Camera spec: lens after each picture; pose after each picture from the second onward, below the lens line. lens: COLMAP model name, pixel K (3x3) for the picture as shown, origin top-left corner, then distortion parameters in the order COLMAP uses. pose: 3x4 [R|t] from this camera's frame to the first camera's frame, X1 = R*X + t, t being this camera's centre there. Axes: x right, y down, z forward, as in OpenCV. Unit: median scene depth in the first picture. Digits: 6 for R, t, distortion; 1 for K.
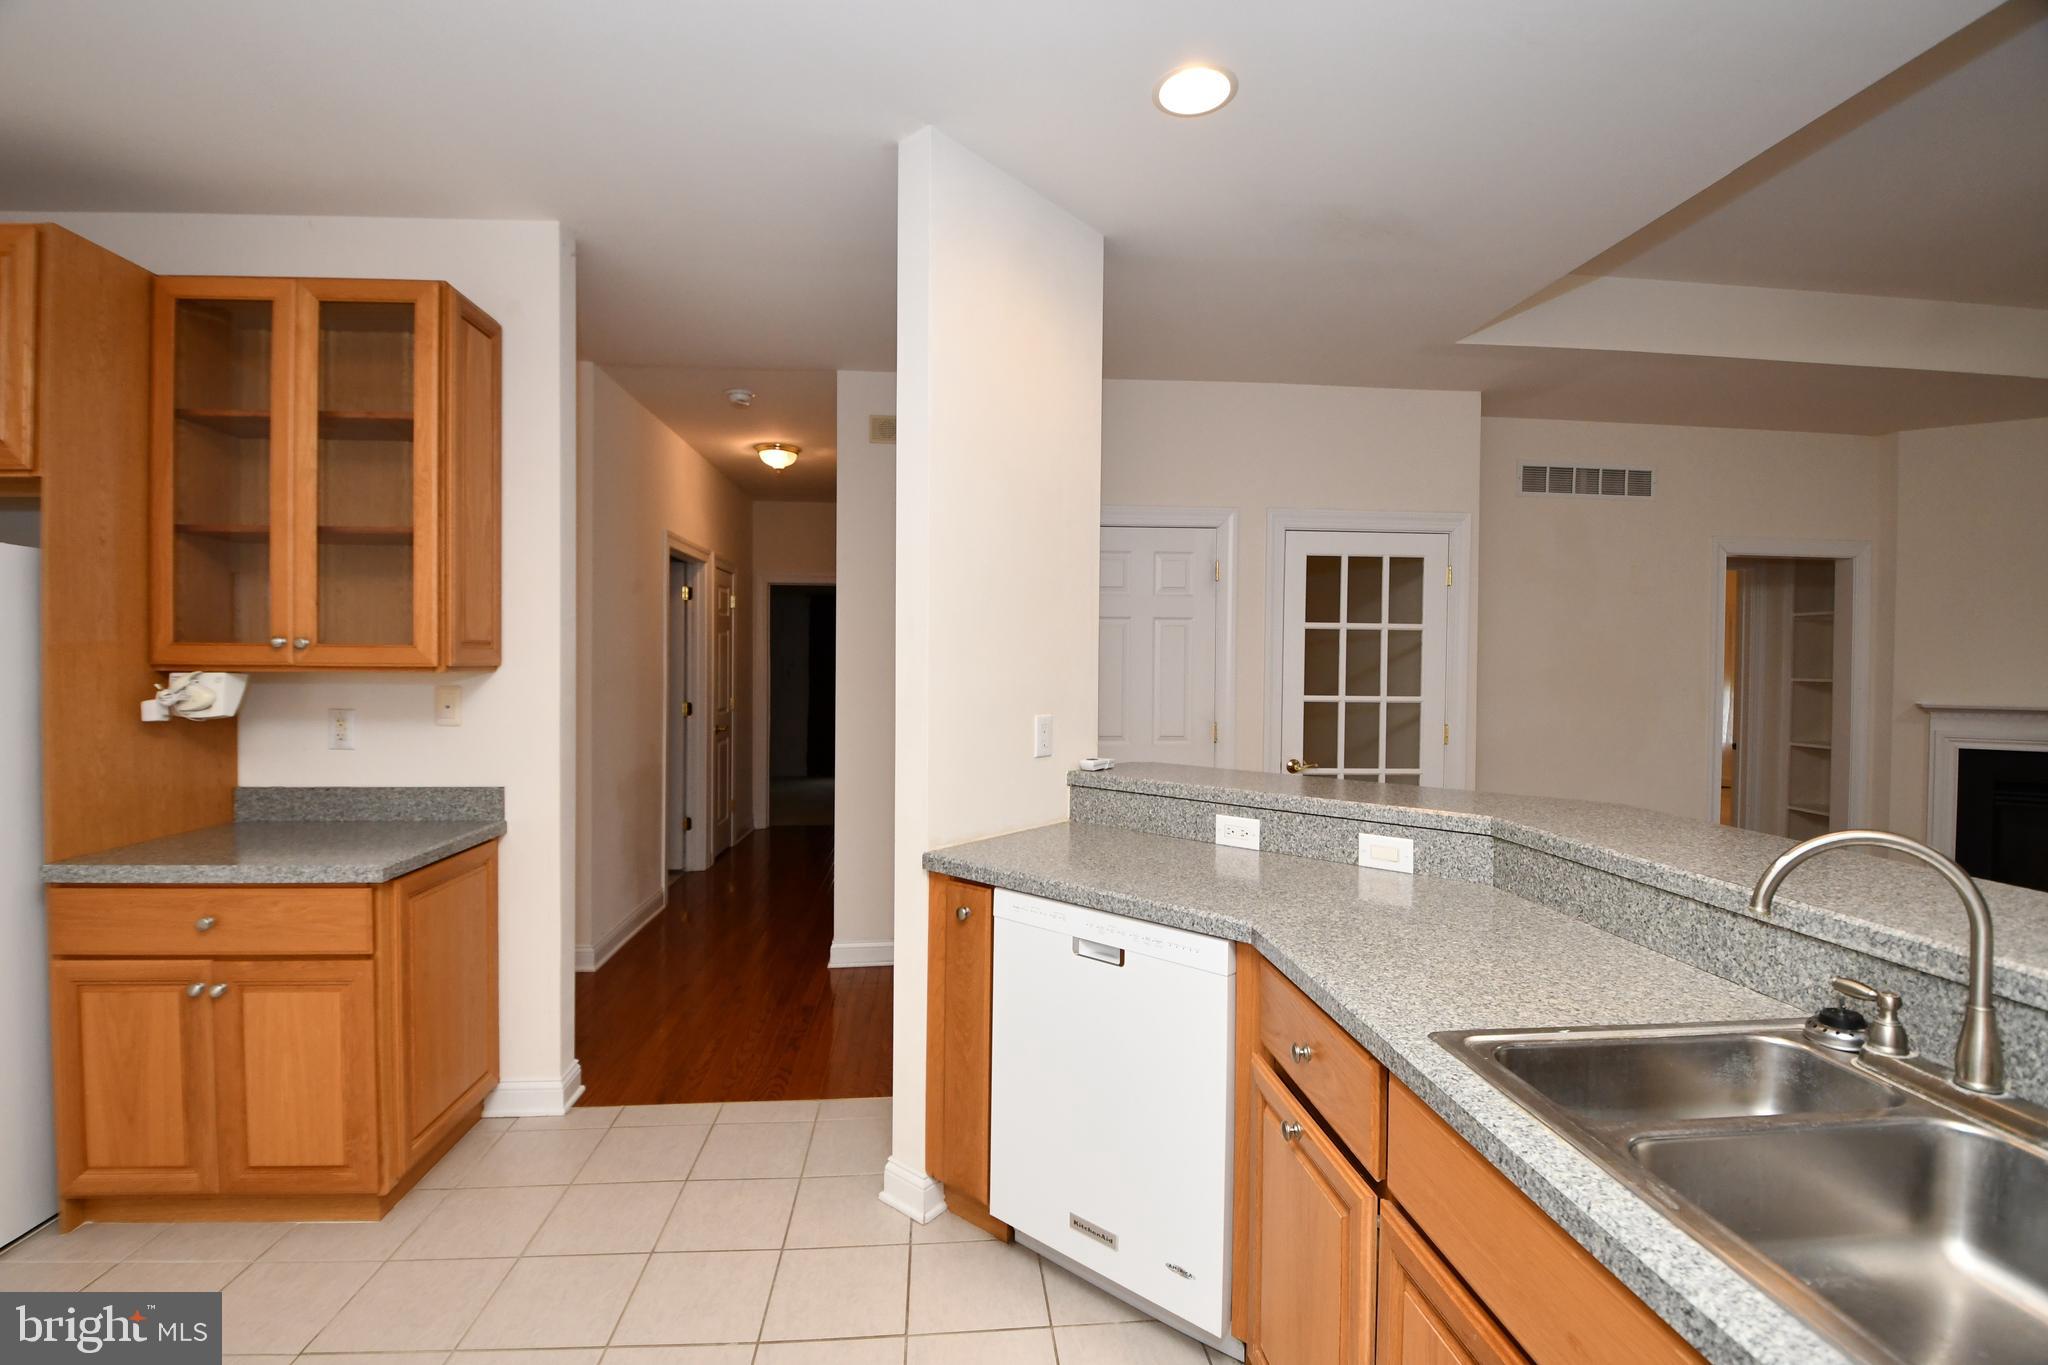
lens RADIAL K [[892.3, 0, 1001.0], [0, 892.3, 674.2], [0, 0, 1]] dist [0.010865, -0.013269]
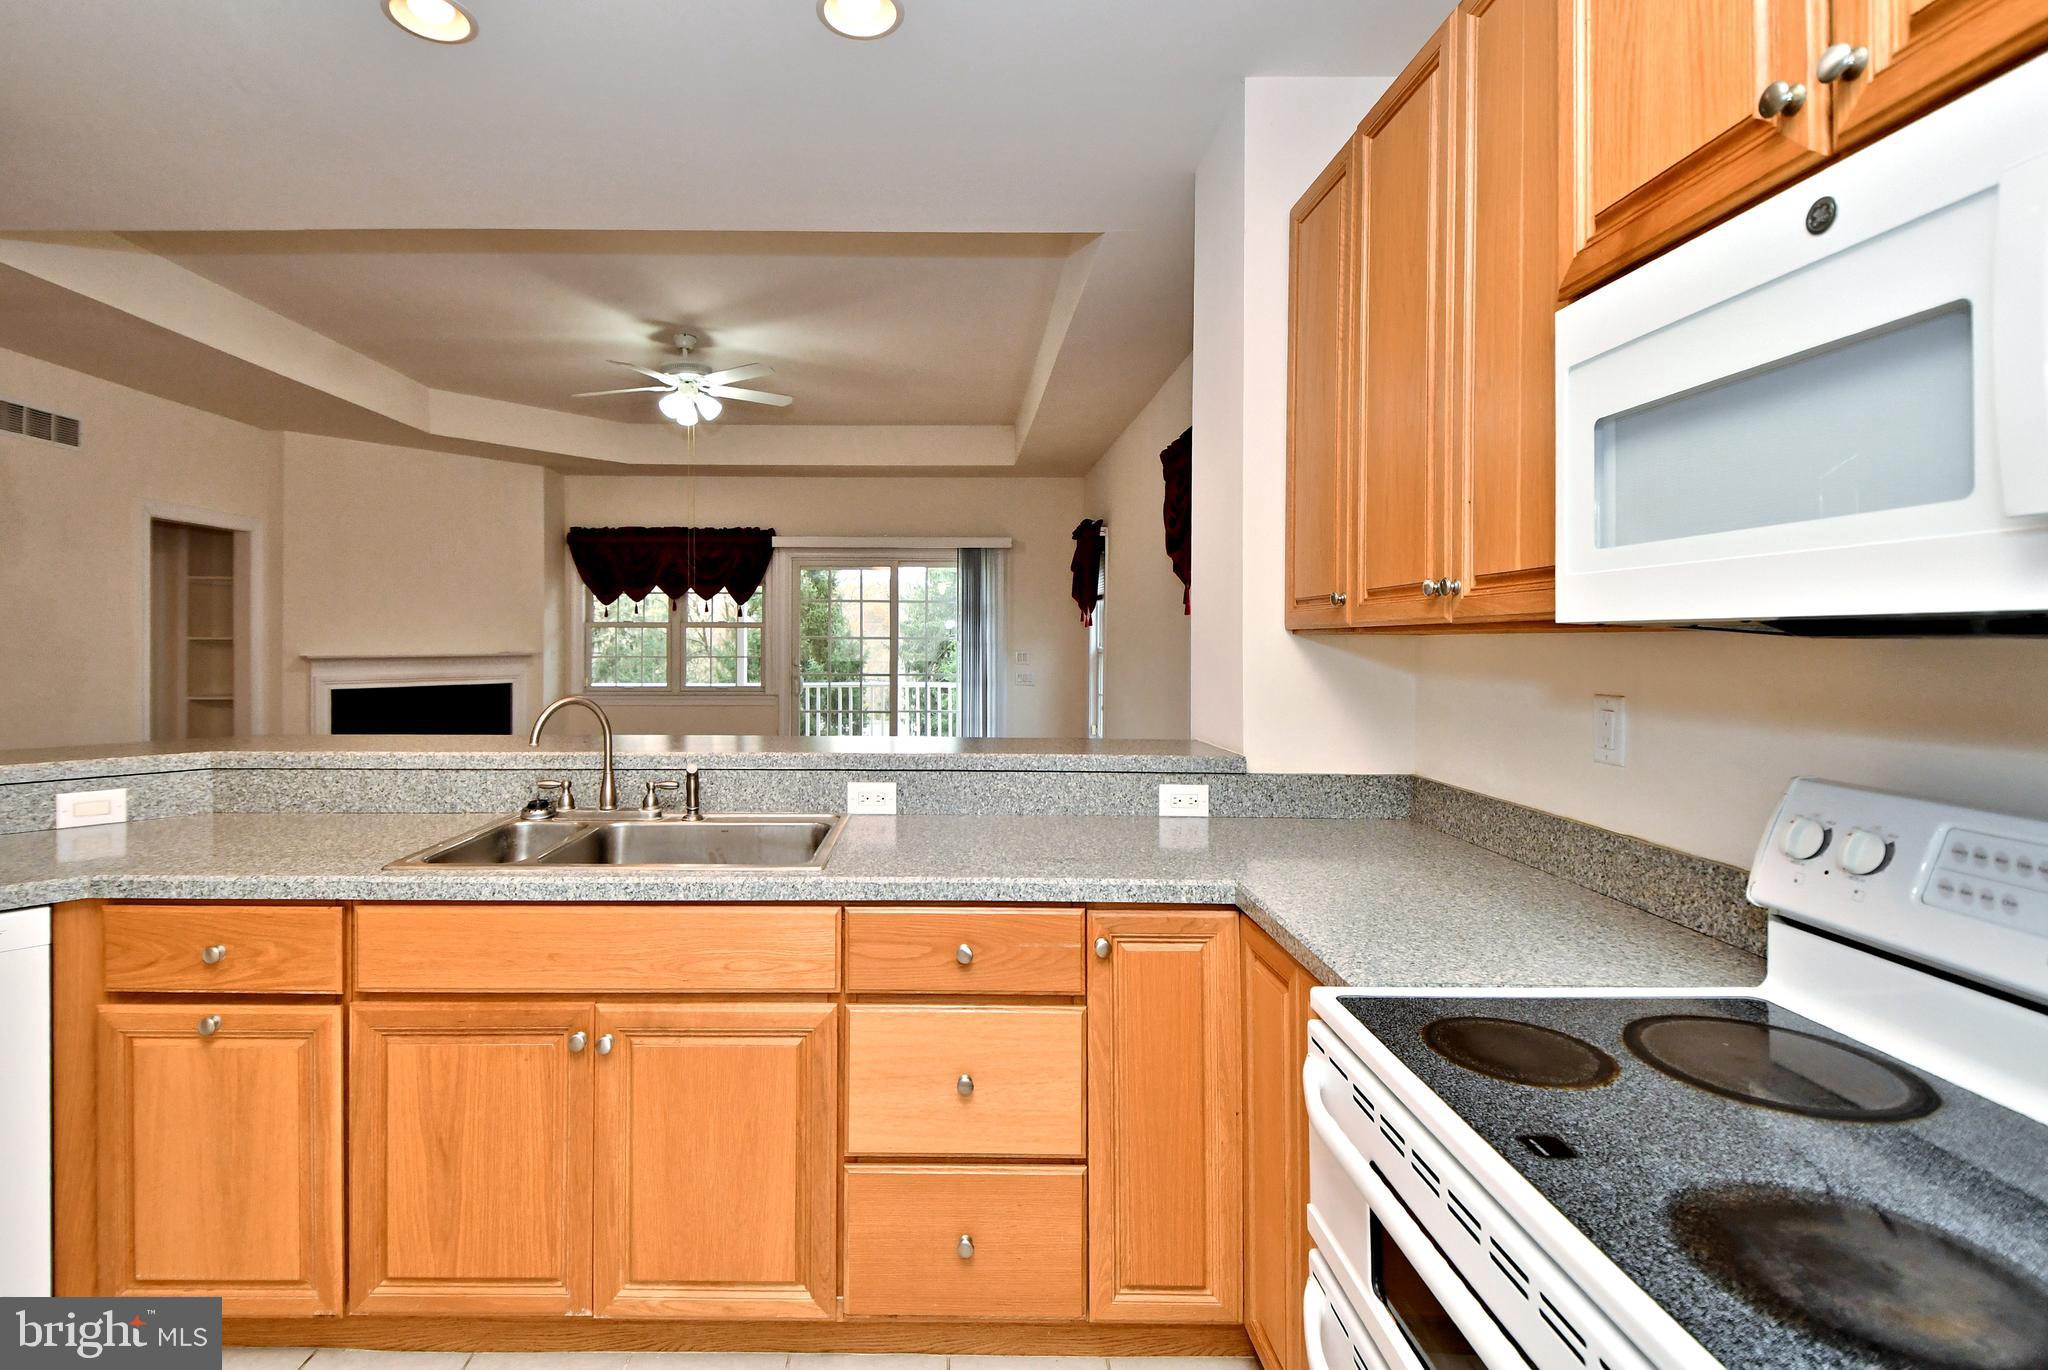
lens RADIAL K [[955.1, 0, 965.7], [0, 955.1, 641.2], [0, 0, 1]] dist [-0.008484, -0.004319]
pose [[0.054666, -0.010873, 0.998445, -0.465728], [0.008458, 0.999910, 0.010426, 0.013150], [-0.998469, 0.007875, 0.054753, -0.009310]]
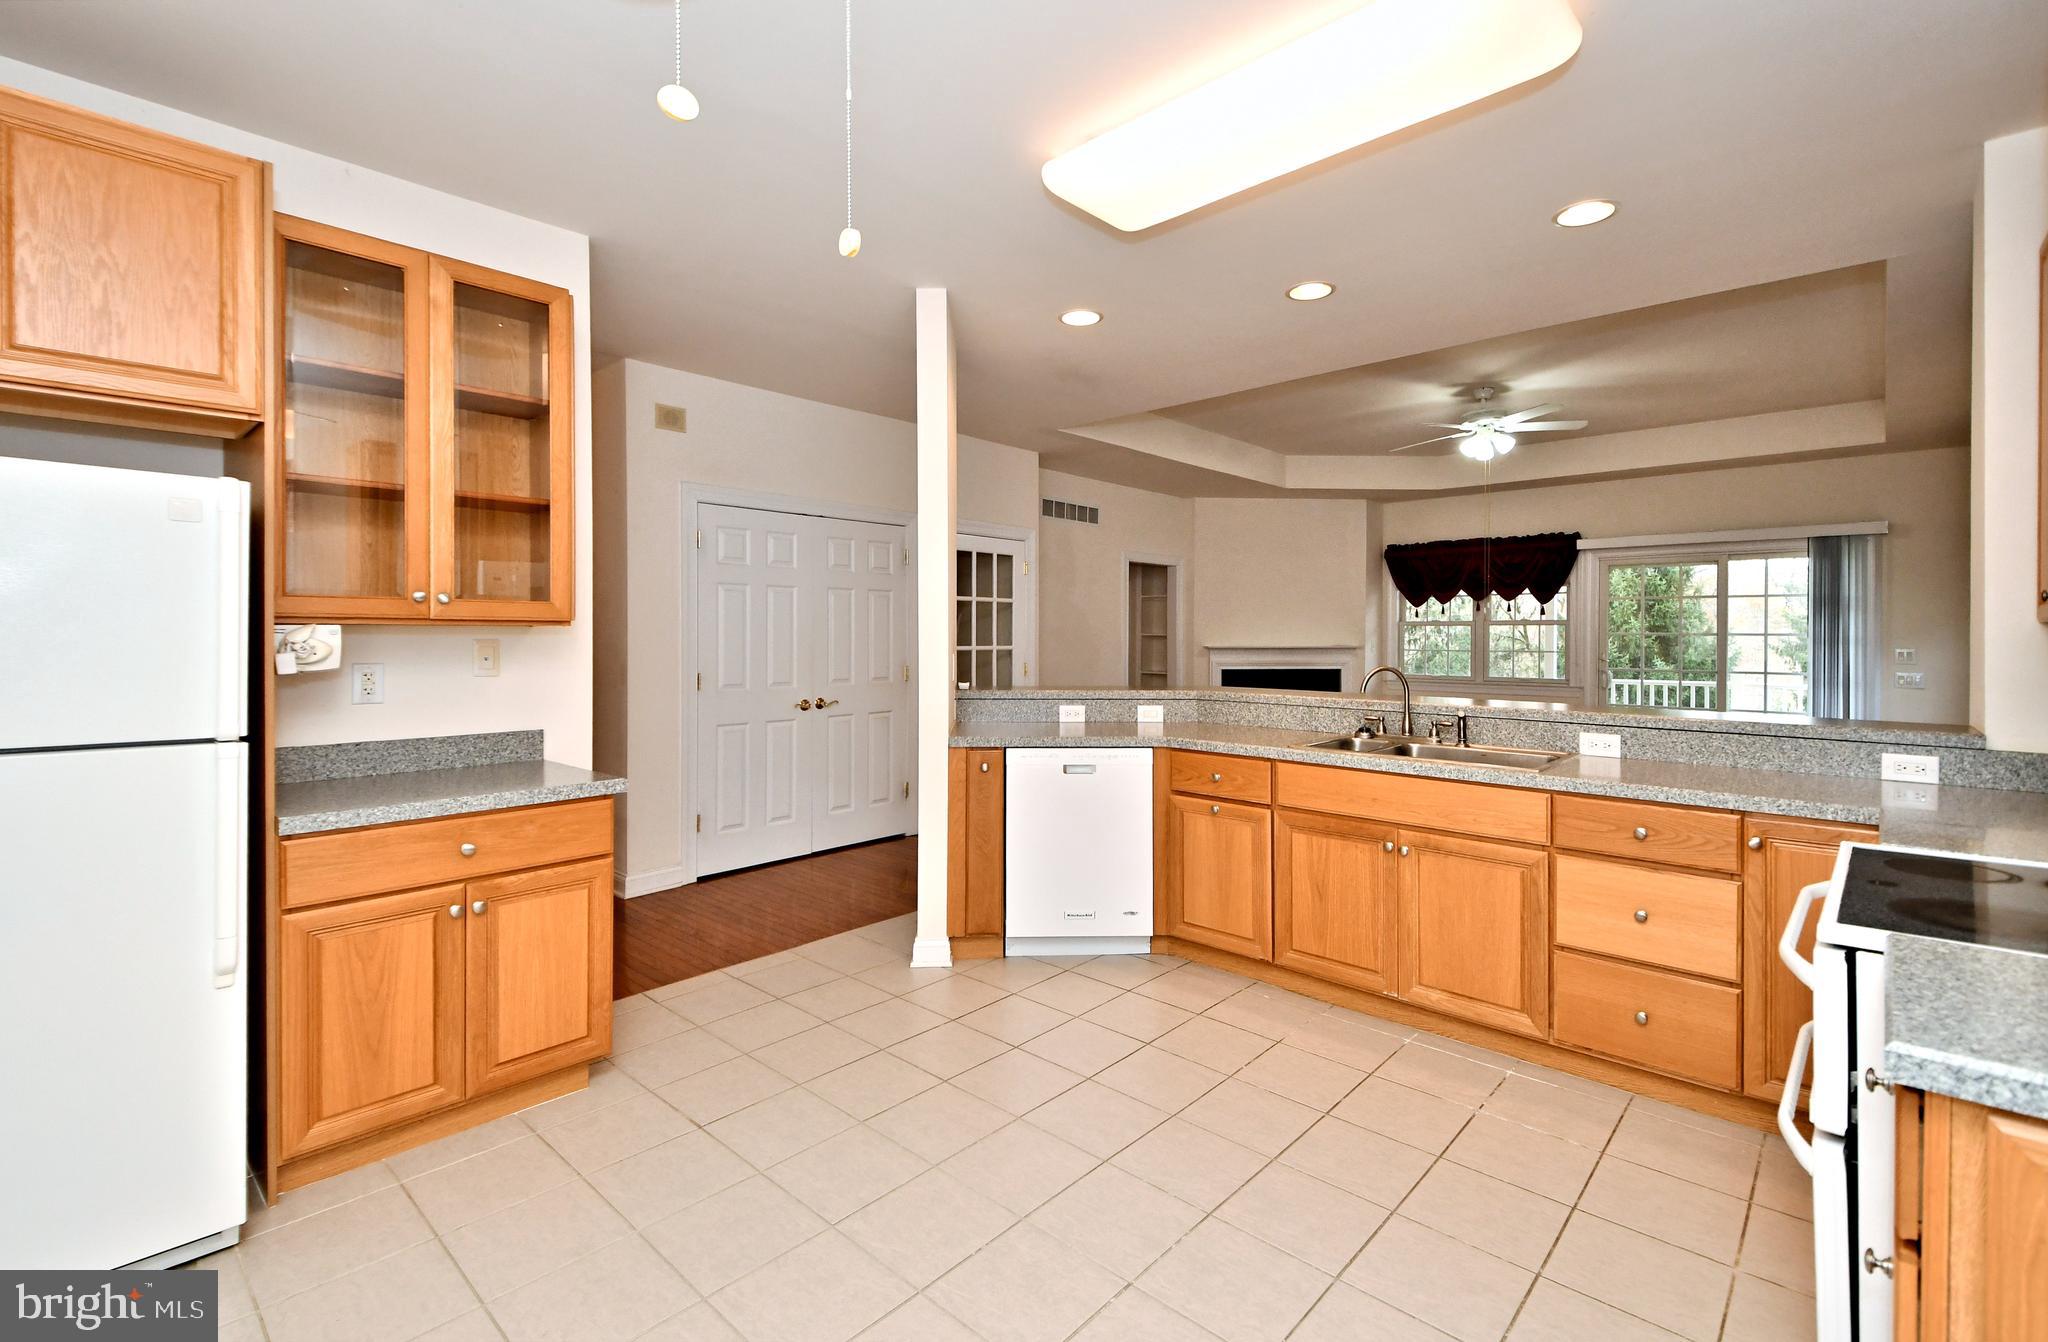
lens RADIAL K [[882.6, 0, 1017.6], [0, 882.6, 638.5], [0, 0, 1]] dist [0.027940, -0.010288]
pose [[0.746552, -0.008842, 0.665268, -0.972074], [0.009940, 0.999948, 0.002135, 0.018286], [-0.665253, 0.005019, 0.746601, -0.255151]]
